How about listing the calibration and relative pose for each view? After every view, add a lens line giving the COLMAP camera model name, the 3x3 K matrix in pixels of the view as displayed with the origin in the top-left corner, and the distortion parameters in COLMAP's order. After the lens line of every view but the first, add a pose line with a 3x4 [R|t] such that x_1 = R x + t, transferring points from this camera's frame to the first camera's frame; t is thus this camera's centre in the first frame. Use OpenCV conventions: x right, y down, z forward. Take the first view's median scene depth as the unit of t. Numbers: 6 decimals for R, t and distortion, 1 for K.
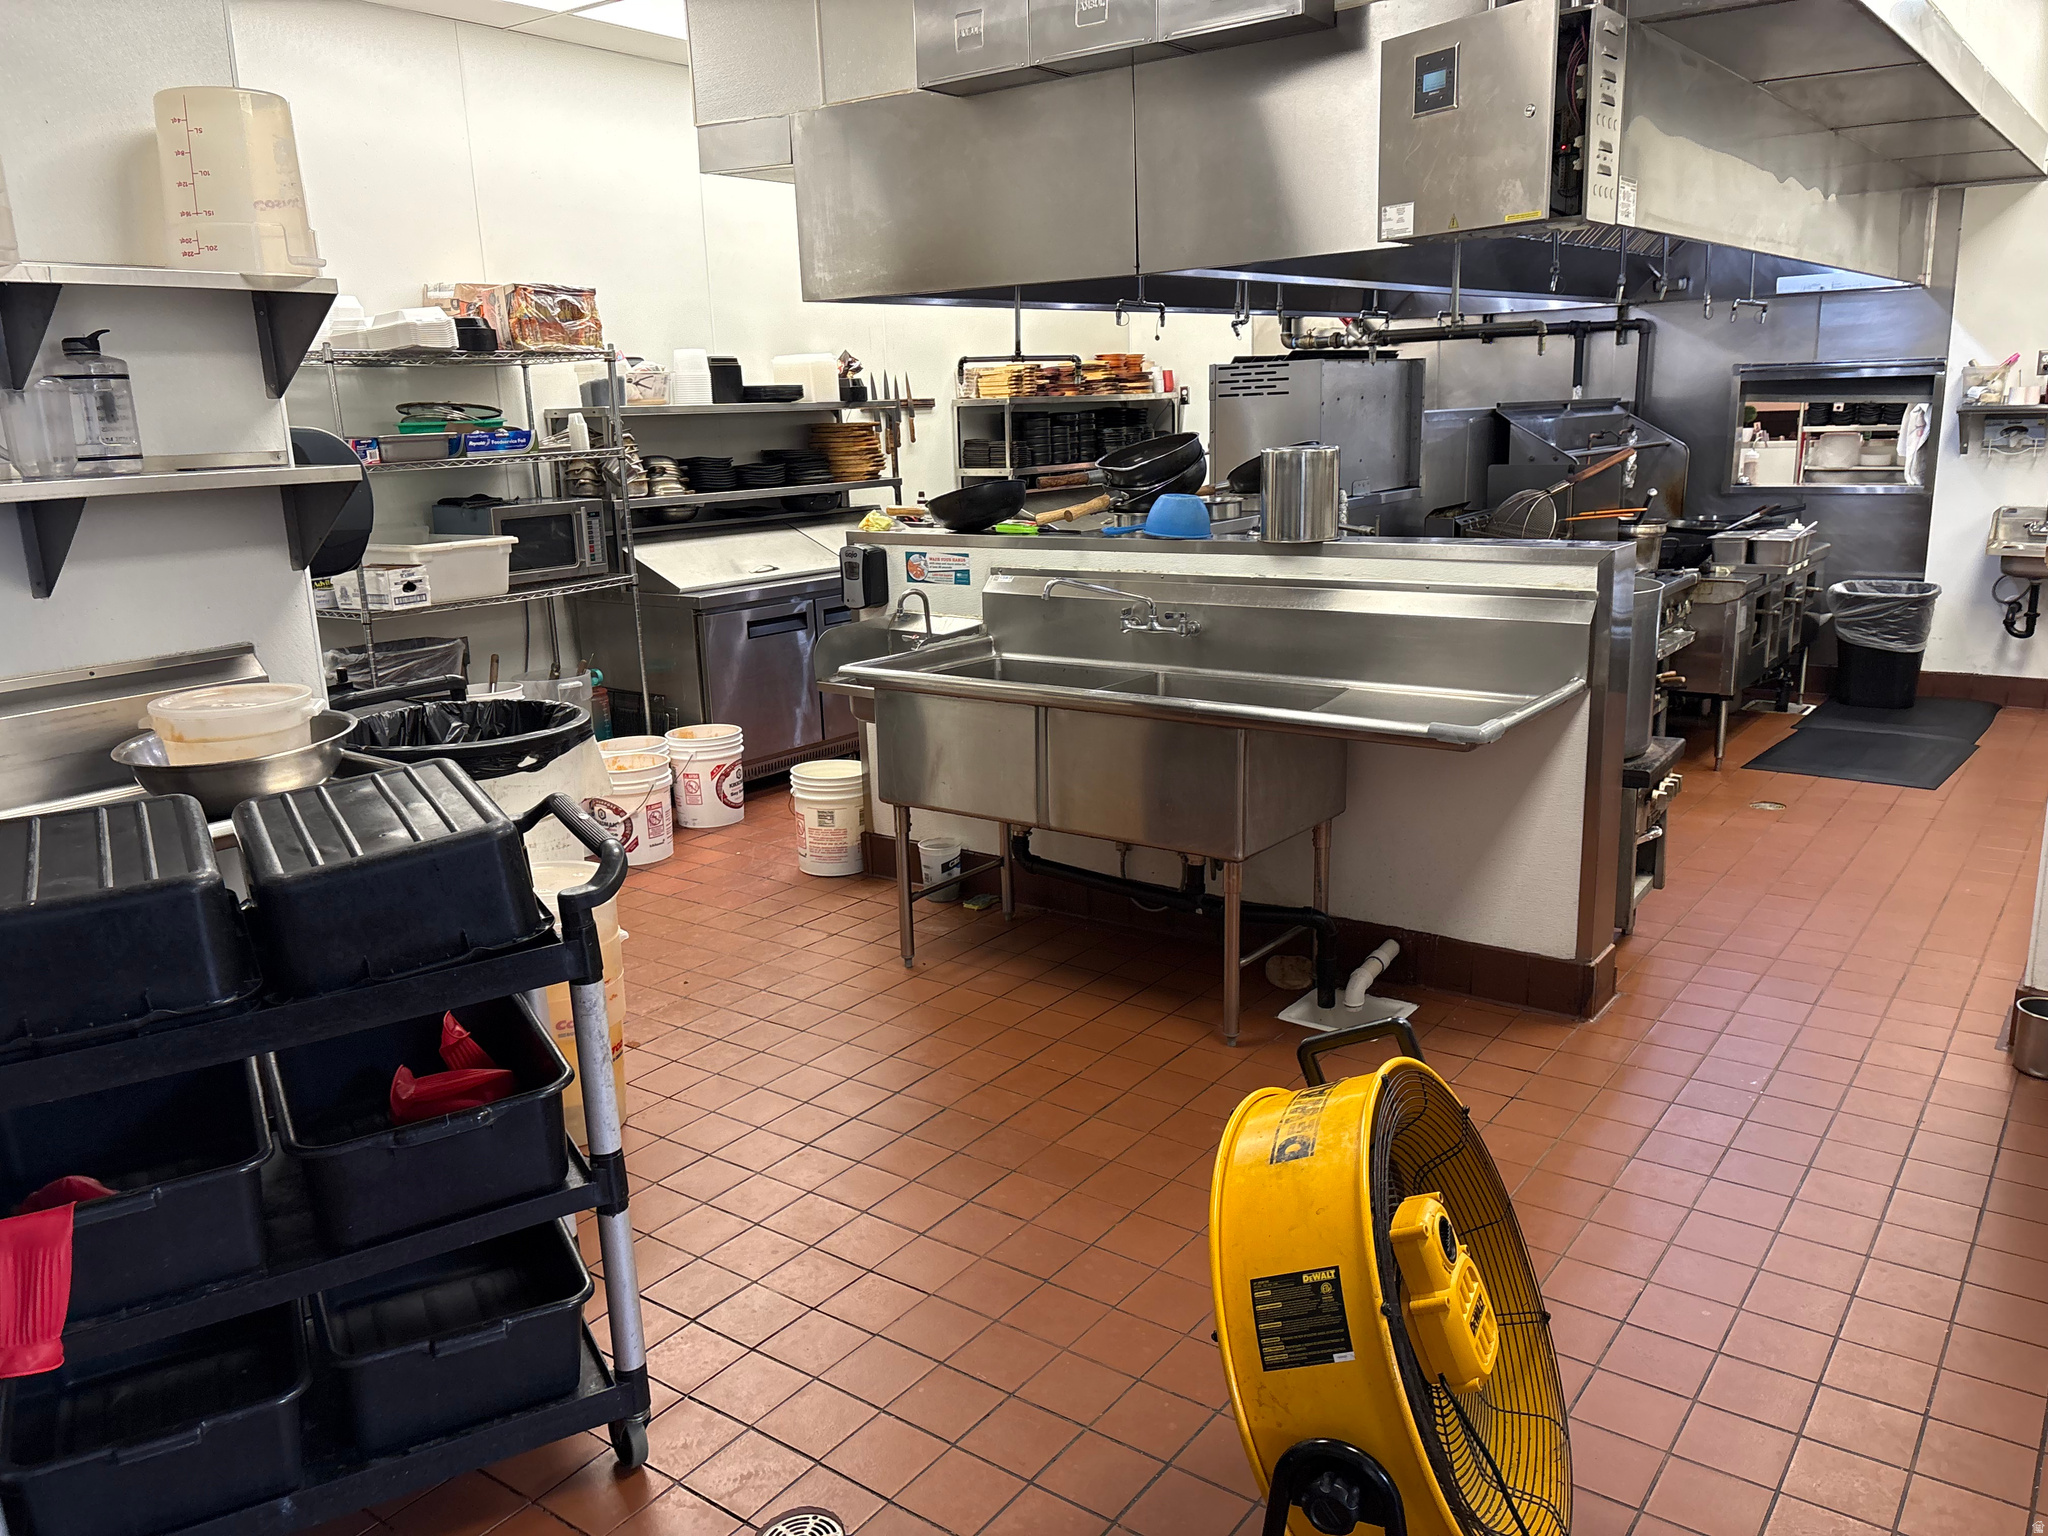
lens RADIAL K [[1546.3, 0, 1027.7], [0, 1546.3, 772.2], [0, 0, 1]] dist [0.082635, -0.098295]
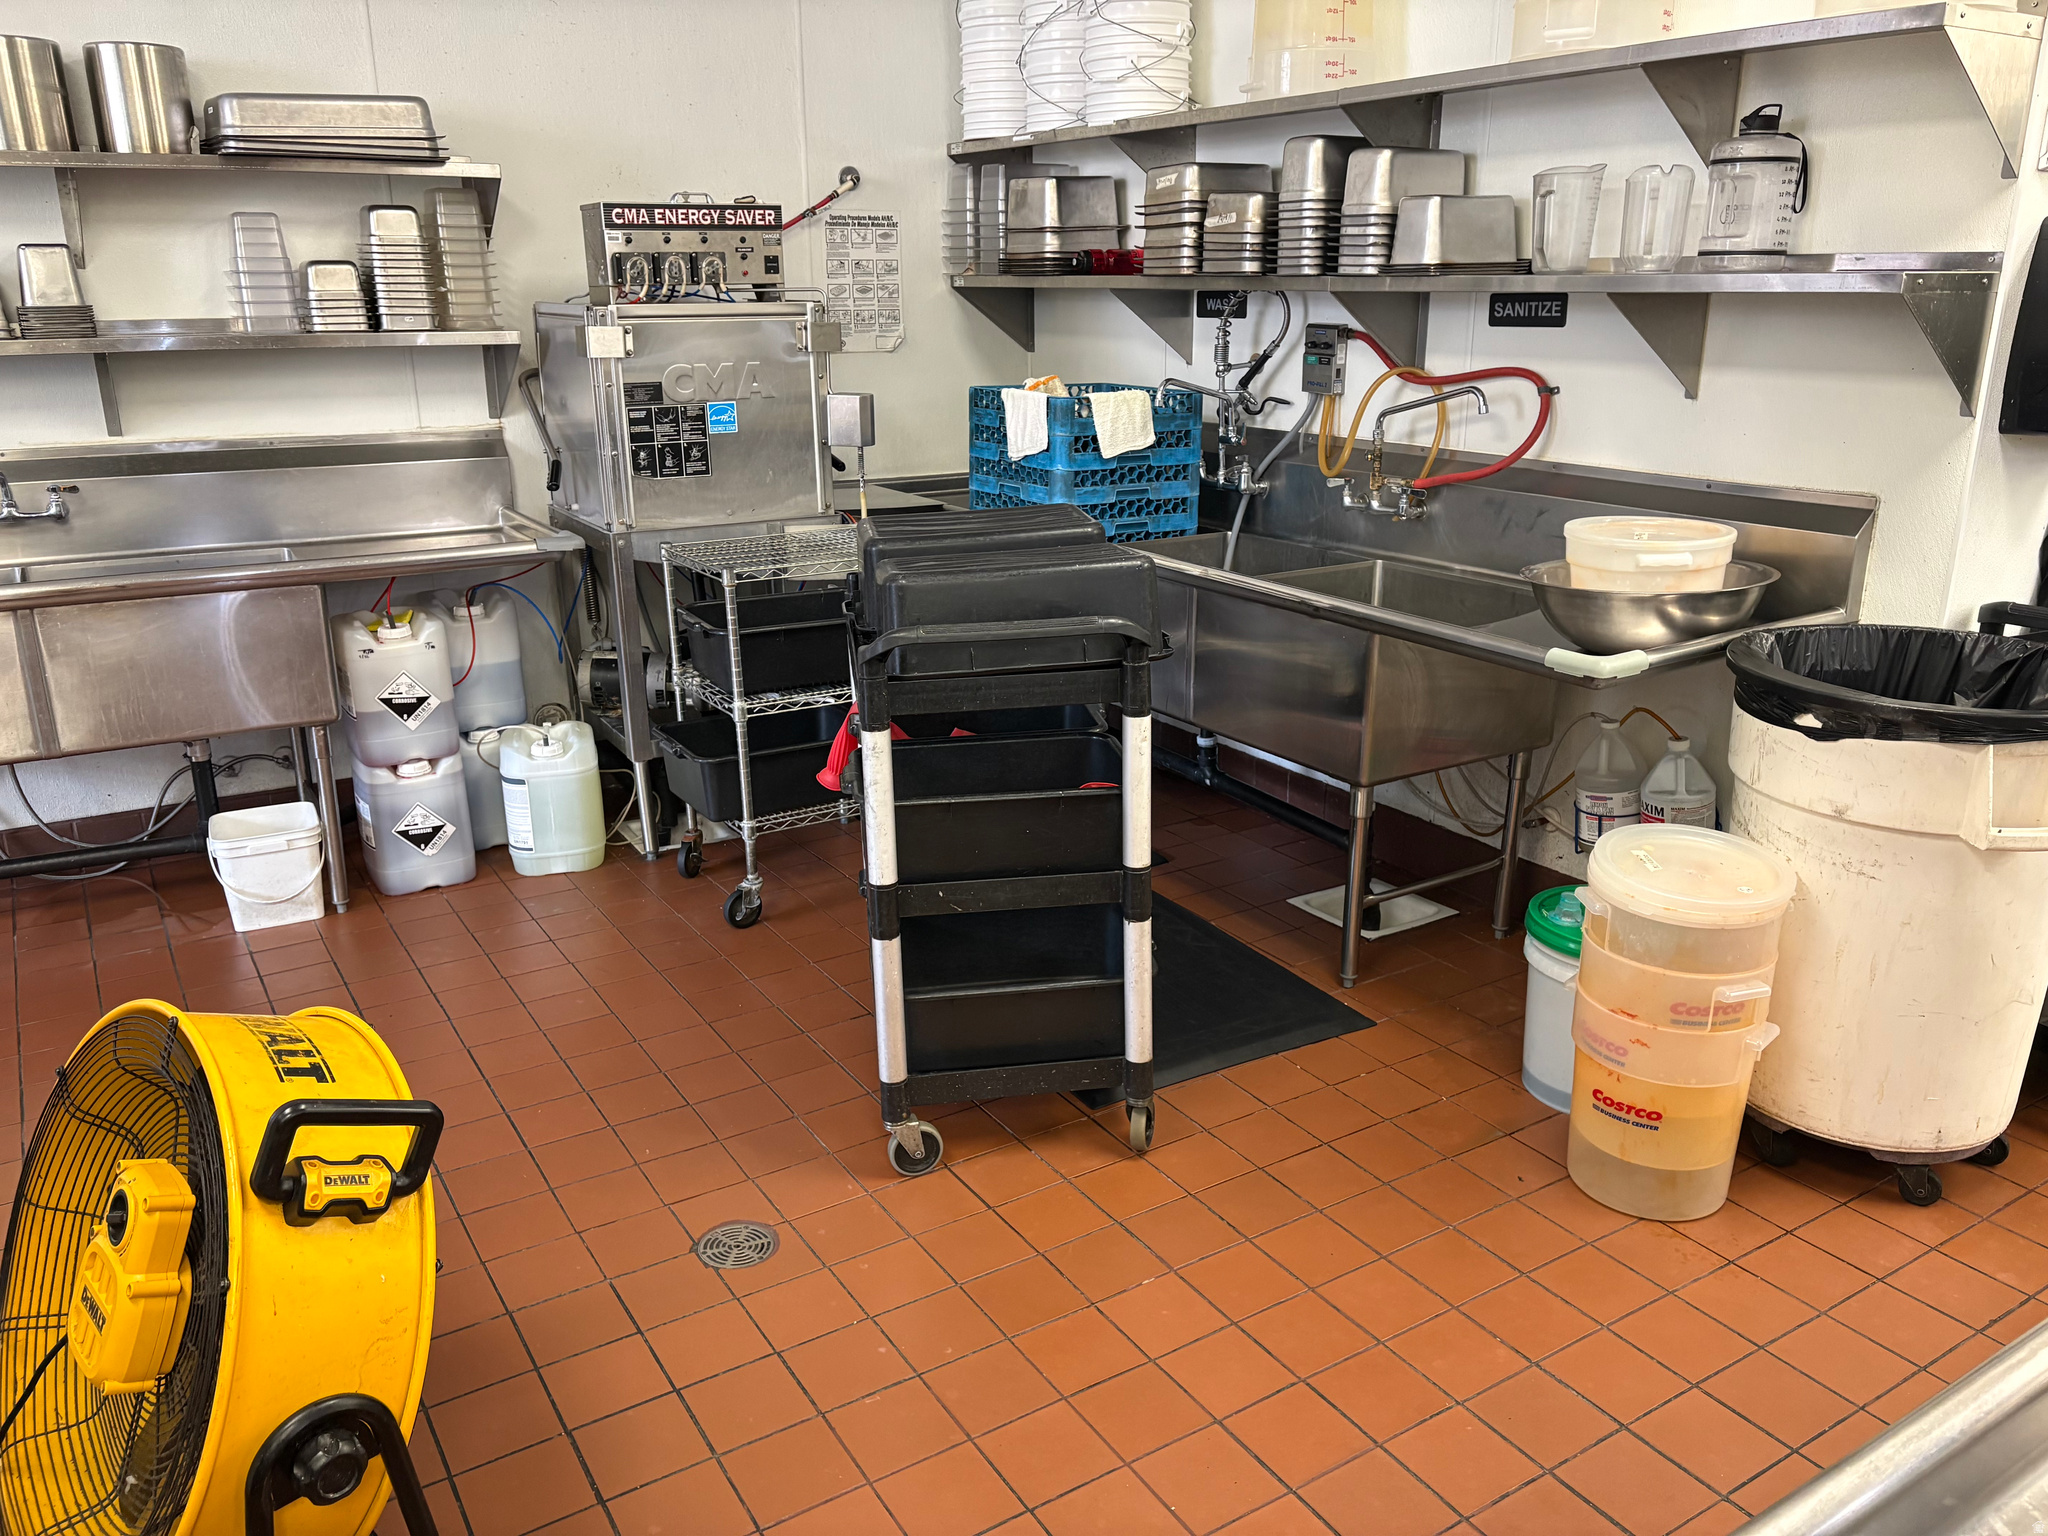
lens RADIAL K [[1583.4, 0, 1035.9], [0, 1583.4, 765.4], [0, 0, 1]] dist [0.018013, -0.004050]
pose [[-0.367389, 0.308522, -0.877405, 0.224140], [-0.202760, 0.894119, 0.399299, -0.104850], [0.907697, 0.324601, -0.265933, 0.458397]]
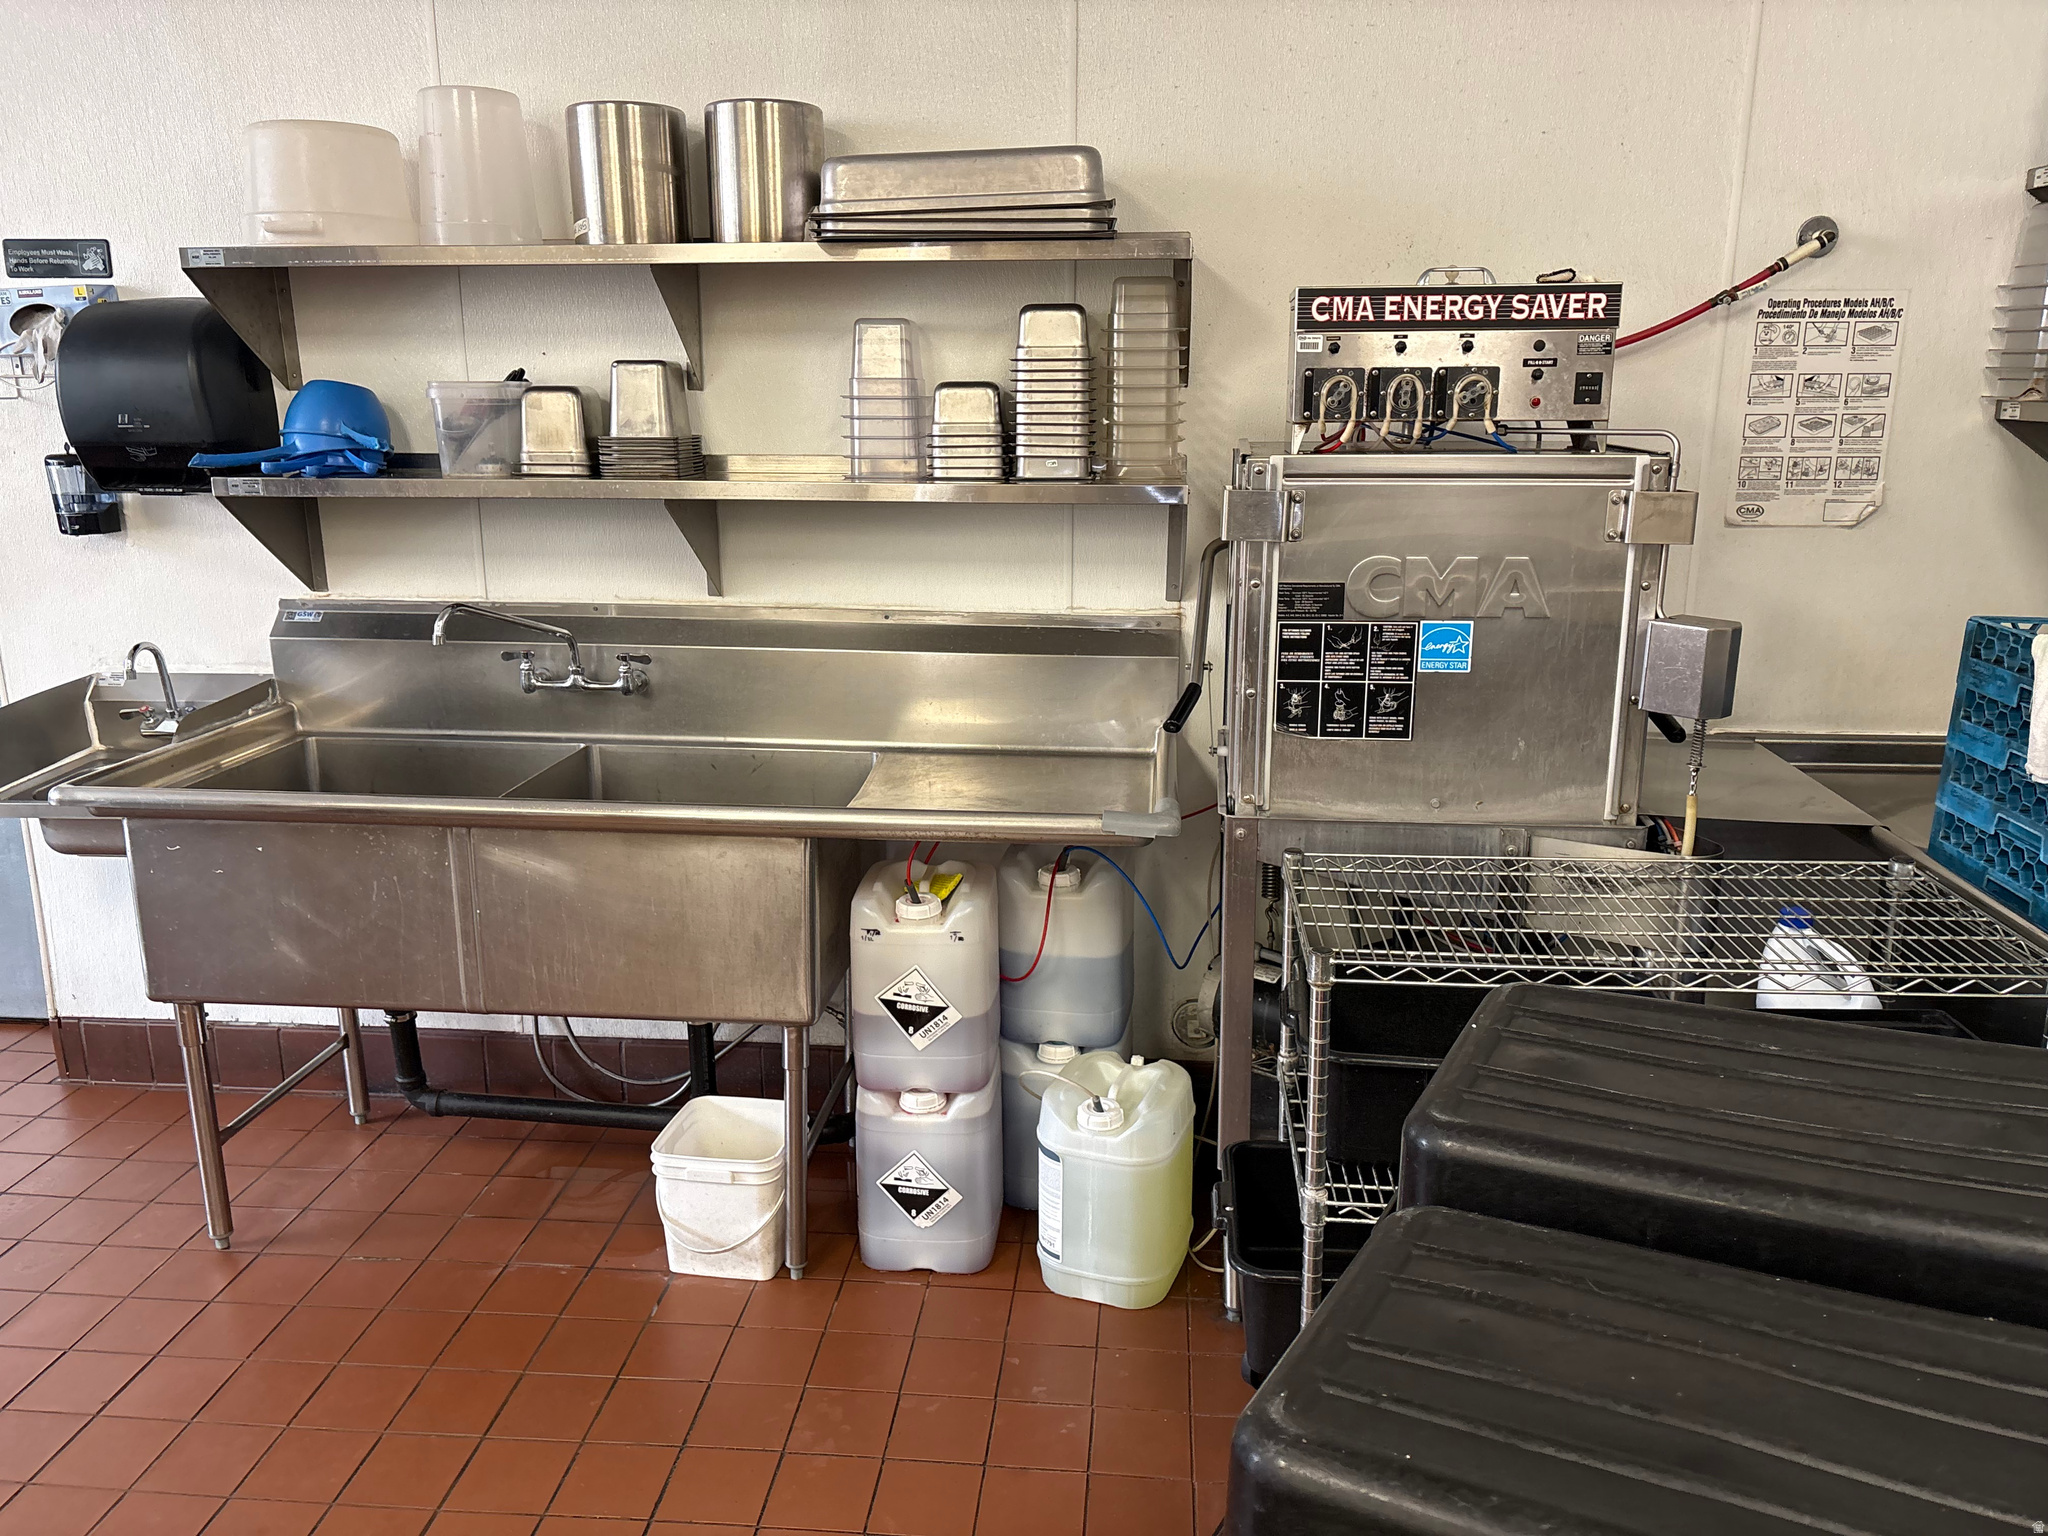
lens RADIAL K [[1546.3, 0, 1027.7], [0, 1546.3, 772.2], [0, 0, 1]] dist [0.082635, -0.098295]
pose [[-0.850667, 0.161486, -0.500288, -0.039769], [-0.096076, 0.887868, 0.449955, -0.080685], [0.516851, 0.430828, -0.739765, 0.368839]]
